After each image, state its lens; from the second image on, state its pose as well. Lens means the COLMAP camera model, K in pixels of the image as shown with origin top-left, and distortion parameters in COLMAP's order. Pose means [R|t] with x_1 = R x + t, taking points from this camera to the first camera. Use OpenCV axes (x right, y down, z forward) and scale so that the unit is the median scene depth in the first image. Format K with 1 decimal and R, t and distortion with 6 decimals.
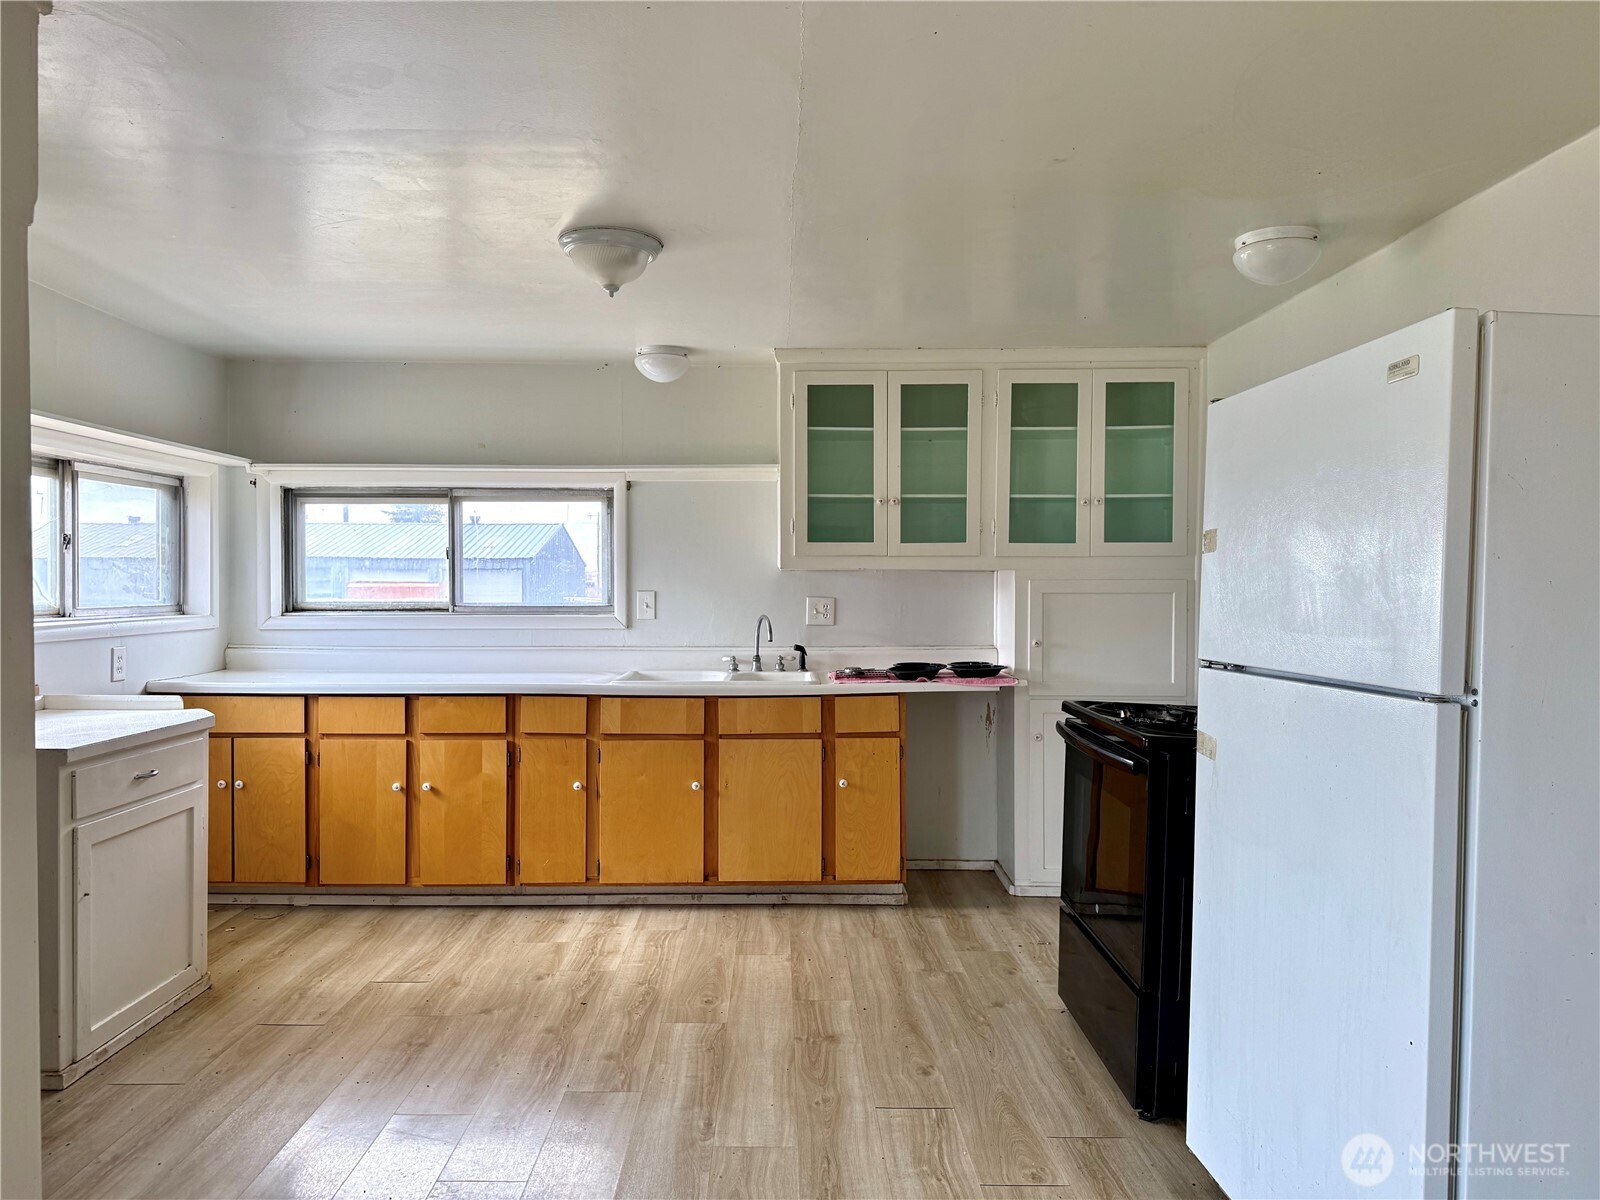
lens RADIAL K [[1115.9, 0, 786.2], [0, 1115.9, 605.1], [0, 0, 1]] dist [0.068142, -0.077590]
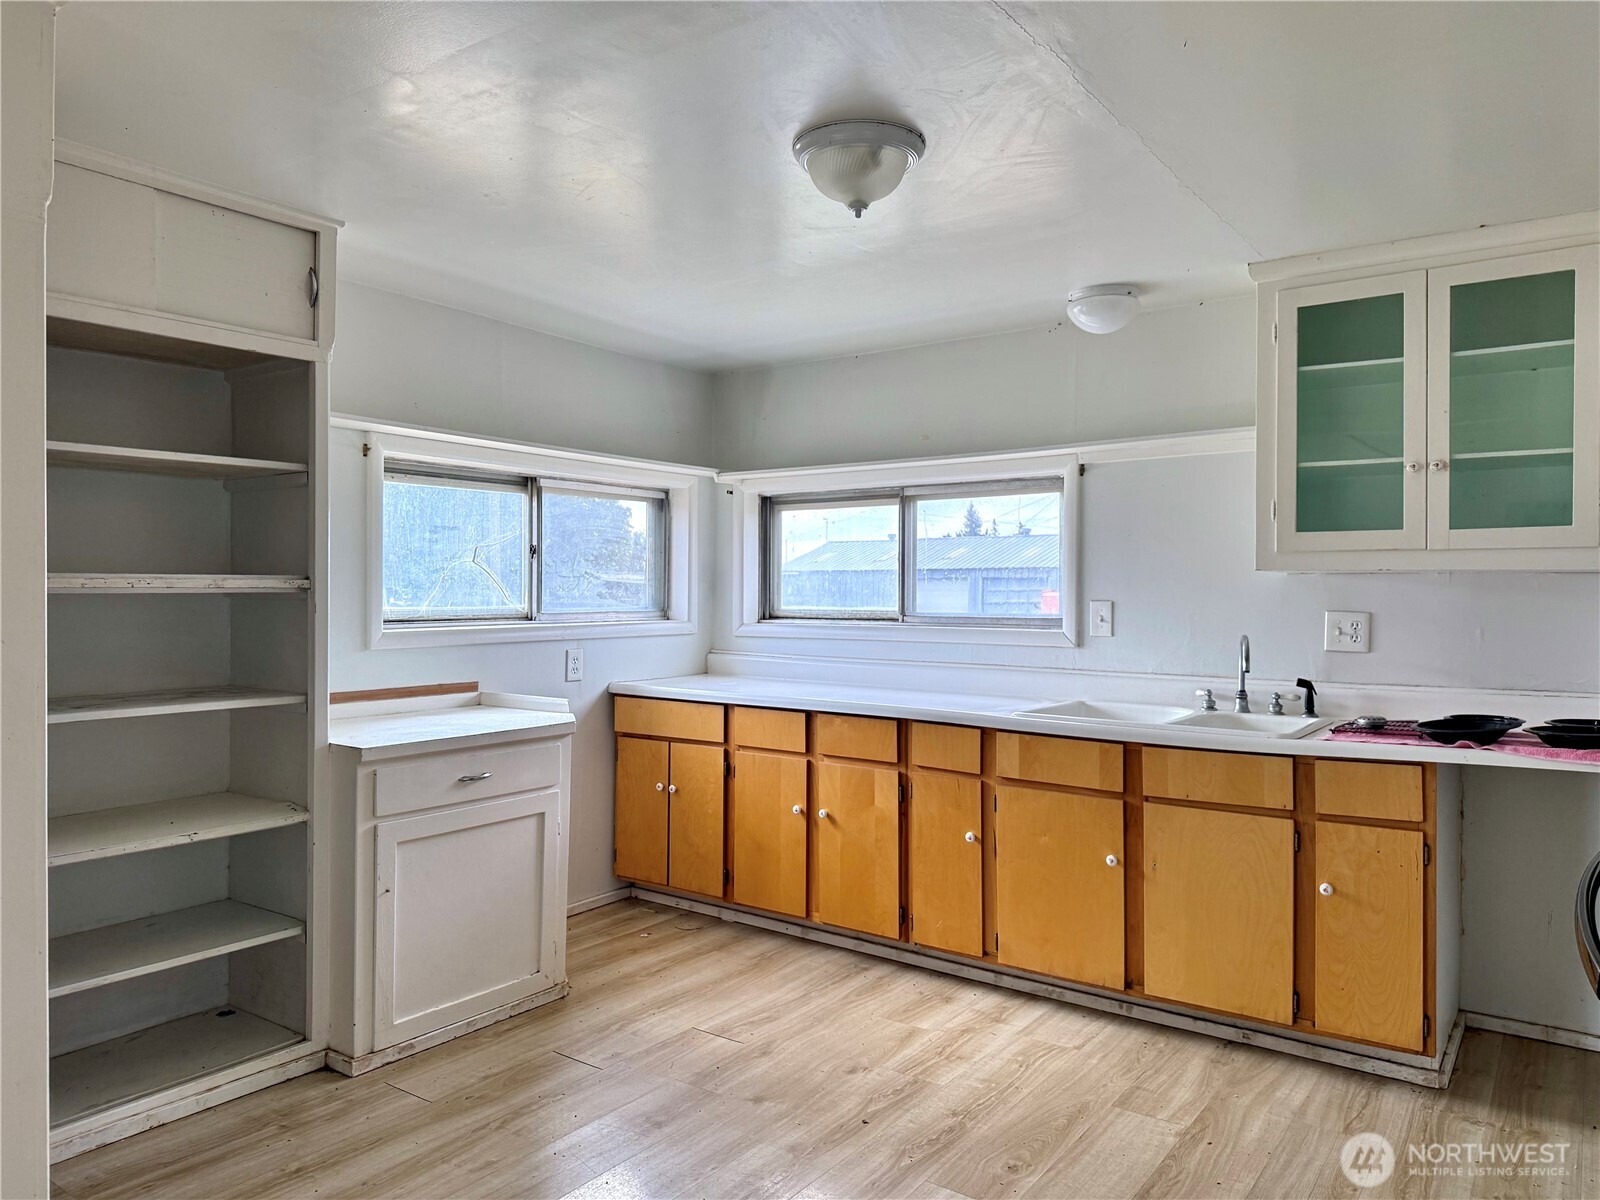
lens RADIAL K [[1115.9, 0, 799.4], [0, 1115.9, 603.6], [0, 0, 1]] dist [0.068142, -0.077590]
pose [[0.808573, 0.009105, -0.588325, 0.207177], [-0.014499, 0.999885, -0.004453, -0.004878], [0.588217, 0.012131, 0.808612, 0.277290]]
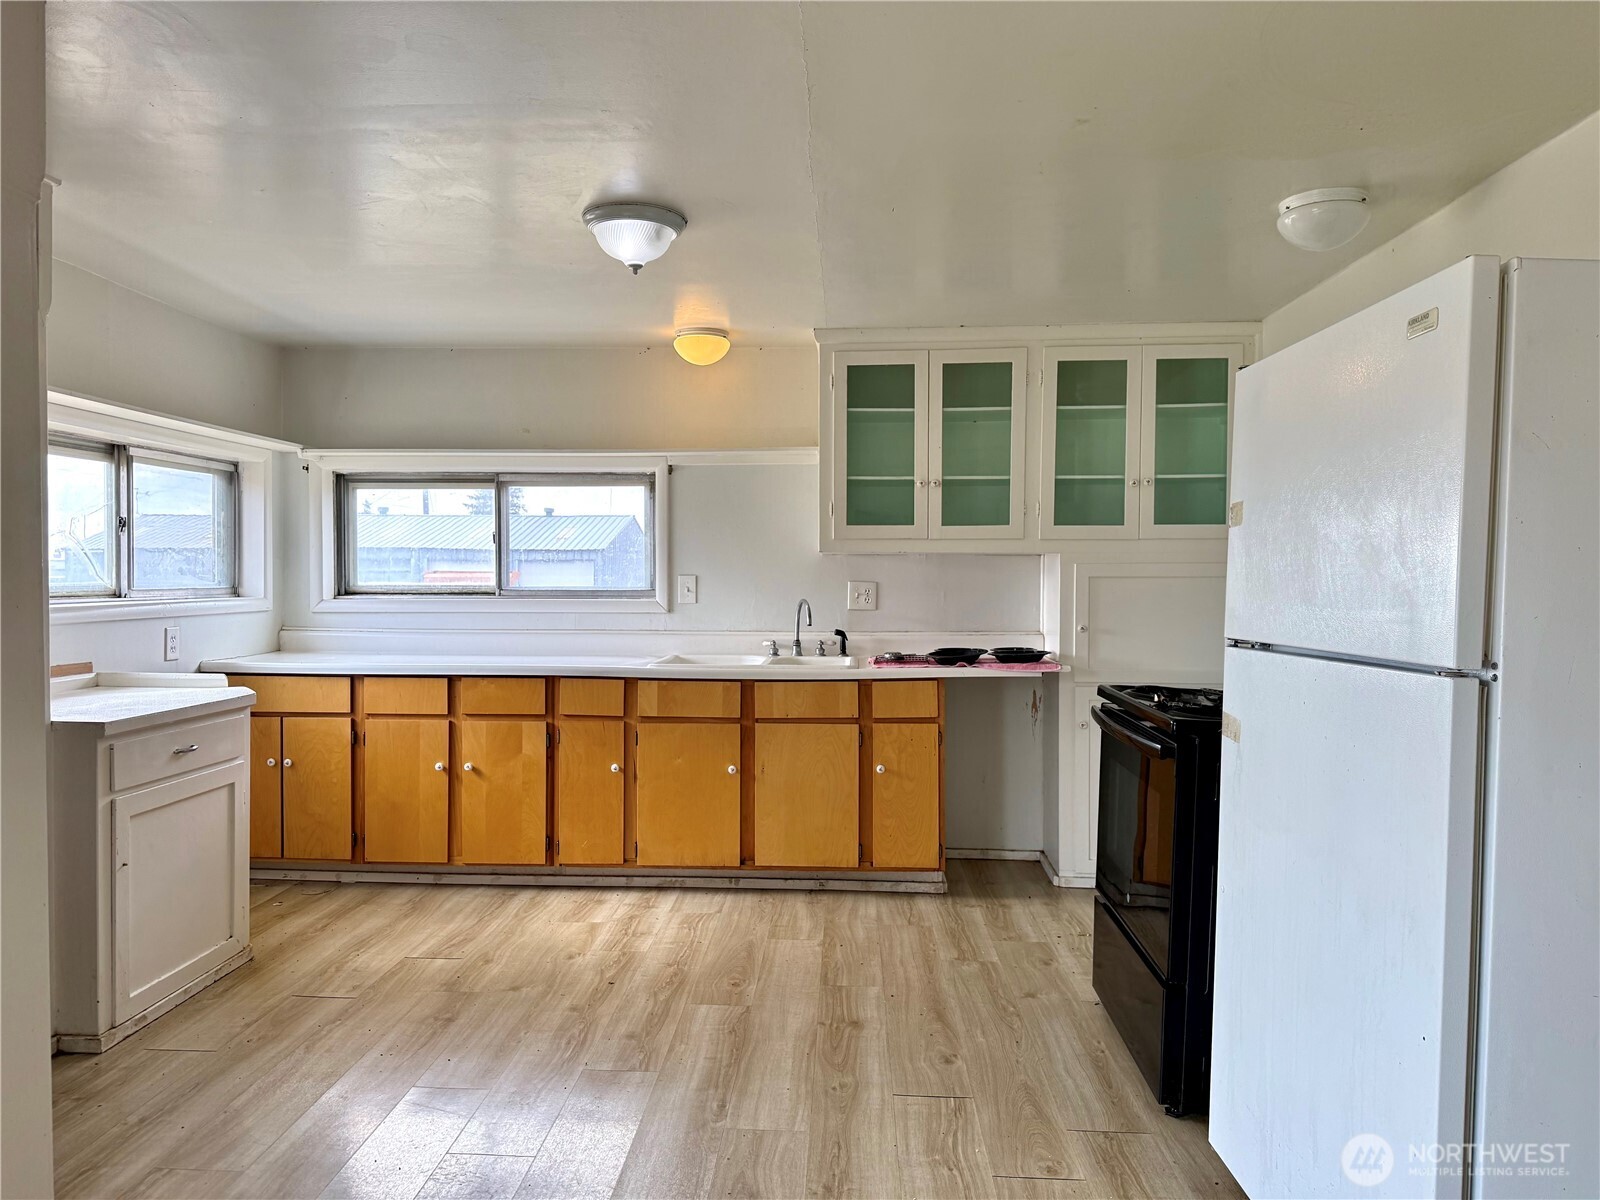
lens RADIAL K [[1115.9, 0, 786.8], [0, 1115.9, 604.1], [0, 0, 1]] dist [0.068142, -0.077590]
pose [[0.997992, 0.002961, -0.063278, 0.032371], [-0.002555, 0.999976, 0.006498, 0.008137], [0.063295, -0.006323, 0.997975, 0.011257]]
